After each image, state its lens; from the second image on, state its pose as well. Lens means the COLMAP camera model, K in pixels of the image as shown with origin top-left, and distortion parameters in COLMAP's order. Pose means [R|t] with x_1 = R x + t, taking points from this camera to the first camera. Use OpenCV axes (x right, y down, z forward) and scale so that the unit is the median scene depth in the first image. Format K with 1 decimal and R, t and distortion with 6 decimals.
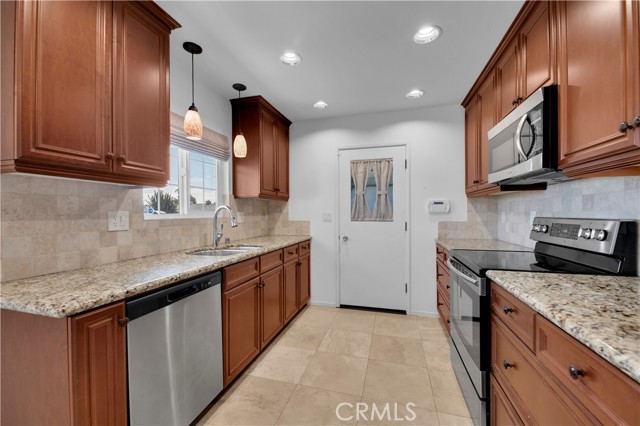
lens RADIAL K [[255.7, 0, 320.0], [0, 255.7, 213.0], [0, 0, 1]] dist [0.010951, -0.006807]
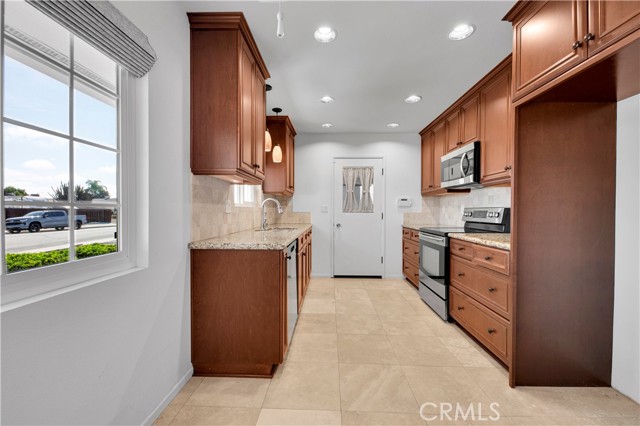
lens RADIAL K [[255.7, 0, 320.0], [0, 255.7, 213.0], [0, 0, 1]] dist [0.010951, -0.006807]
pose [[0.970950, 0.006577, 0.239192, -0.391493], [-0.008451, 0.999941, 0.006812, 0.033916], [-0.239133, -0.008636, 0.970948, -0.335400]]
